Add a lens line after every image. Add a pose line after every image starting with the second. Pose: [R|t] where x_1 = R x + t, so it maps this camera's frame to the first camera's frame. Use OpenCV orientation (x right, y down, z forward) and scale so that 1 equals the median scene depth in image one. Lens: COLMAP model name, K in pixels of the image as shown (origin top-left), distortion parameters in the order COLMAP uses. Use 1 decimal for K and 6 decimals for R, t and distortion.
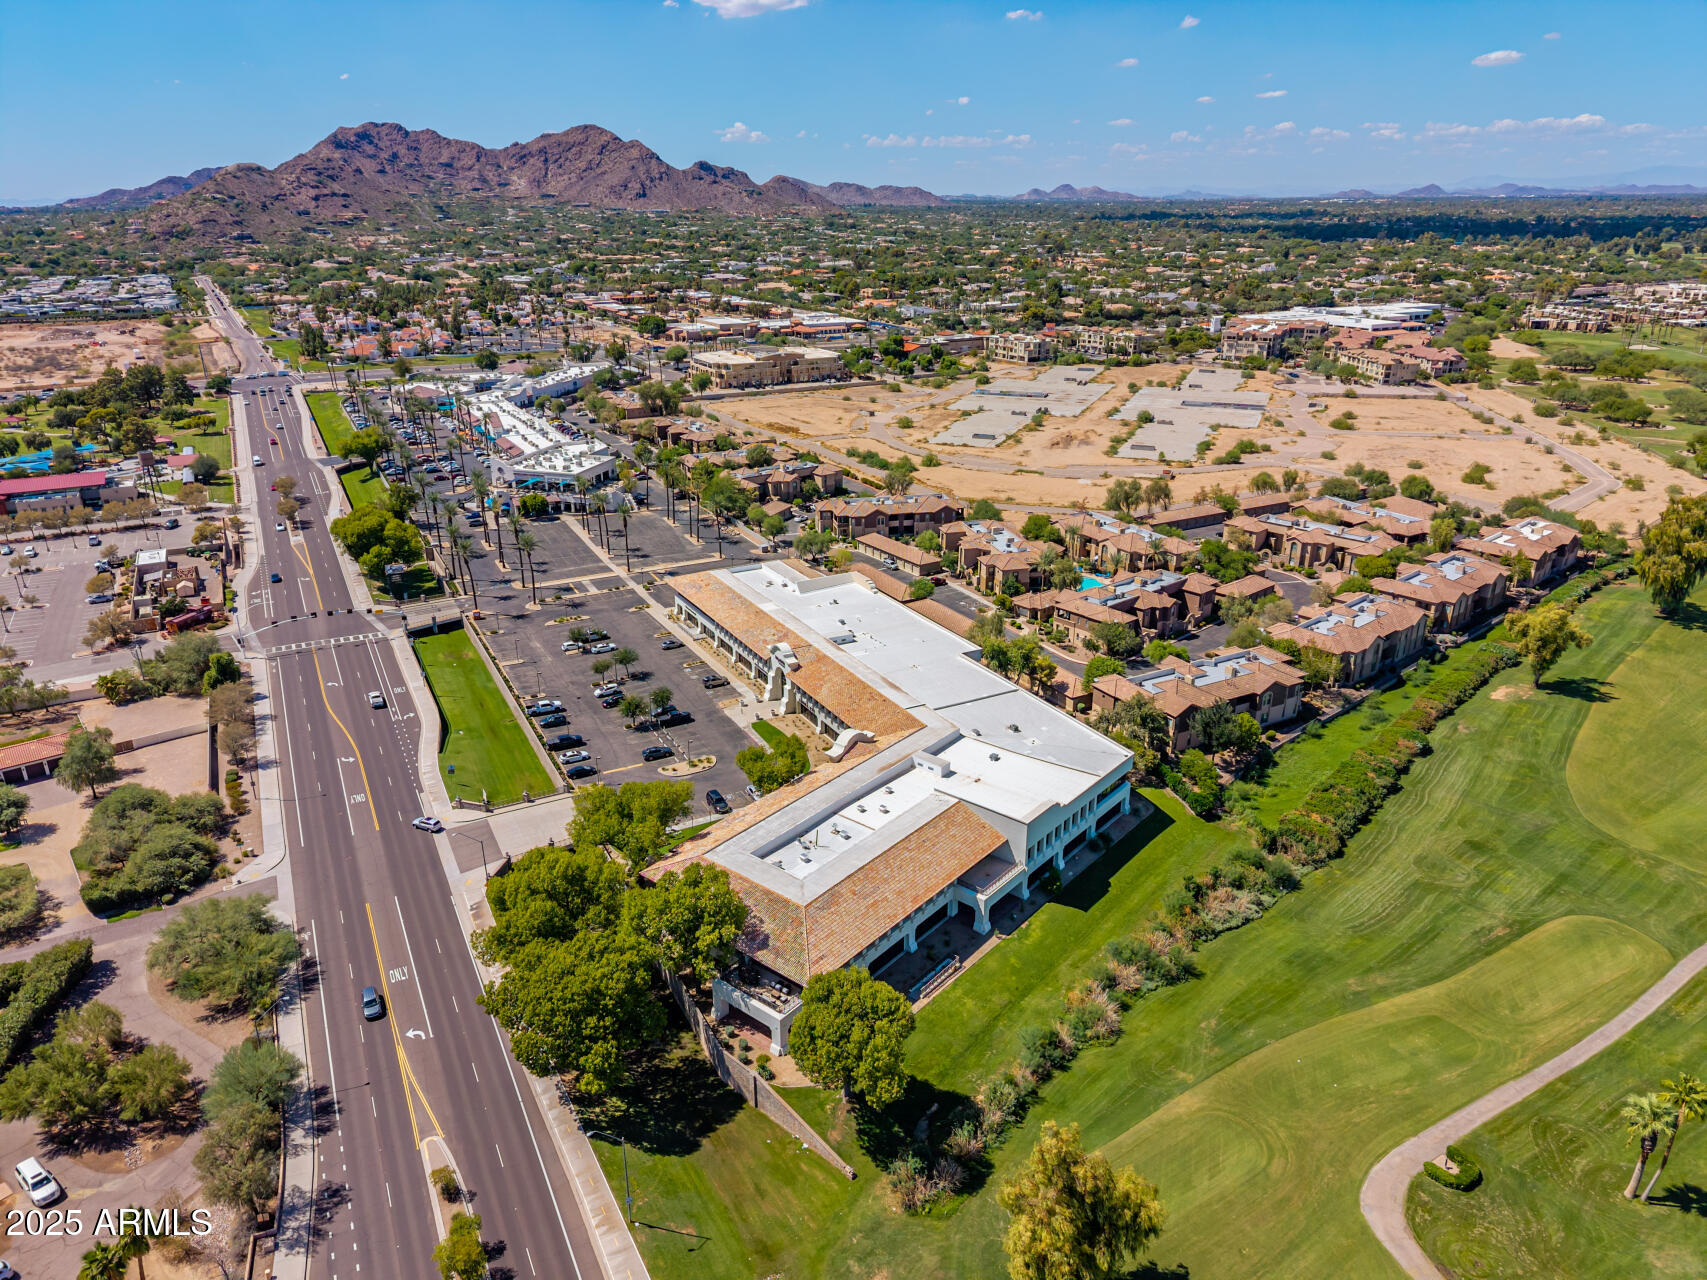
lens RADIAL K [[1143.7, 0, 826.1], [0, 1143.7, 638.6], [0, 0, 1]] dist [0.008572, -0.005248]
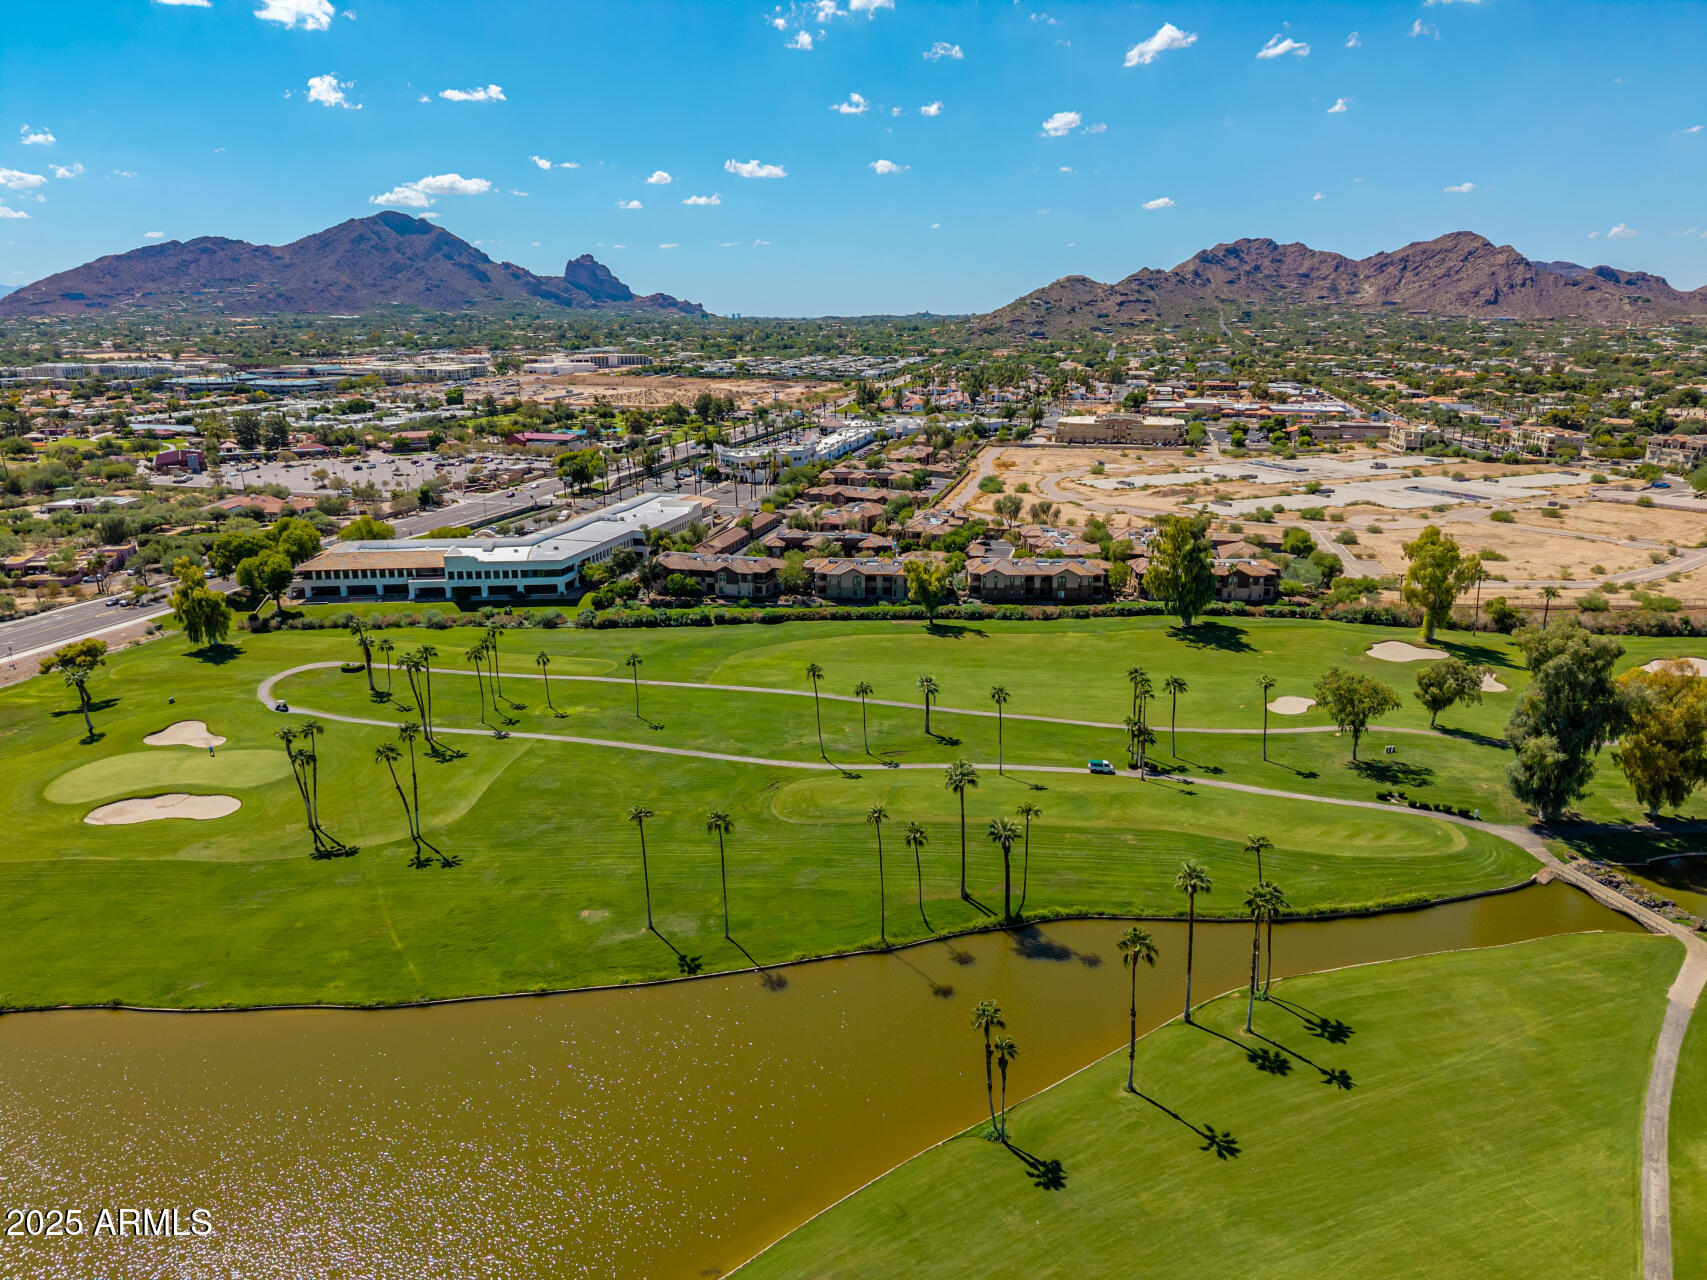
lens RADIAL K [[1143.7, 0, 826.1], [0, 1143.7, 638.6], [0, 0, 1]] dist [0.008572, -0.005248]
pose [[0.718774, 0.195067, -0.667317, 0.118474], [-0.253326, 0.967330, 0.009904, 0.006388], [0.647448, 0.161930, 0.744708, -0.004195]]
